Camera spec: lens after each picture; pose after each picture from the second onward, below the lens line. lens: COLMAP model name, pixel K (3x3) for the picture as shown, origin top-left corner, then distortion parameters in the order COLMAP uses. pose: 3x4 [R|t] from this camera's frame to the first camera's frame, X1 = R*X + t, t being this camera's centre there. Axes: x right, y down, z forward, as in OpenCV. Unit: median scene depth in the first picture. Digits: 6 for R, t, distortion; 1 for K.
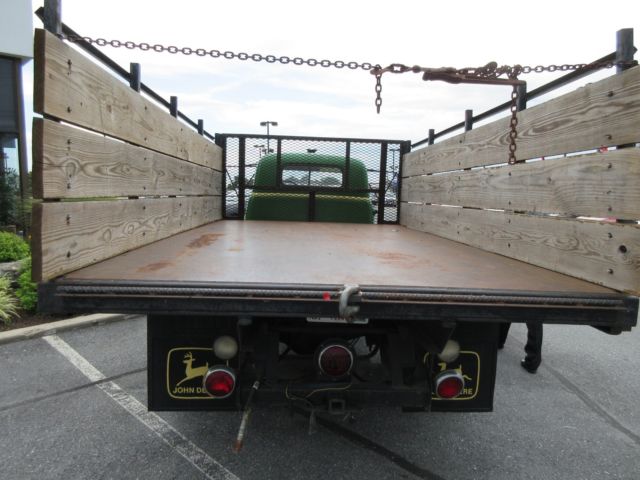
lens RADIAL K [[473.3, 0, 320.0], [0, 473.3, 240.0], [0, 0, 1]] dist [0.000308, -0.002180]
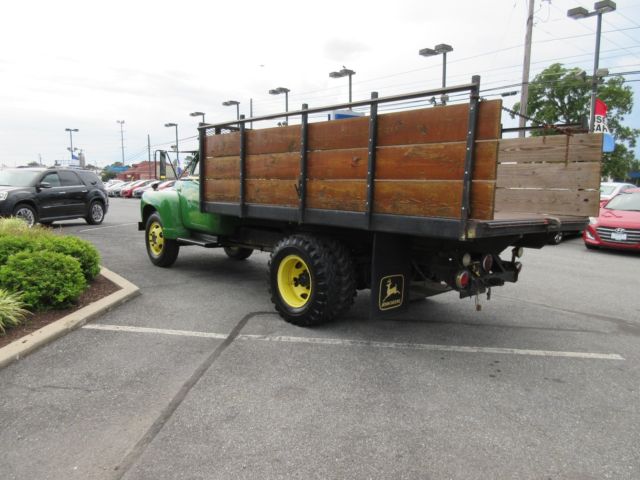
lens RADIAL K [[473.3, 0, 320.0], [0, 473.3, 240.0], [0, 0, 1]] dist [0.000308, -0.002180]
pose [[0.772926, -0.075097, 0.630036, -1.279021], [0.056326, 0.997172, 0.049757, 0.014993], [-0.631991, -0.002971, 0.774970, -0.064817]]
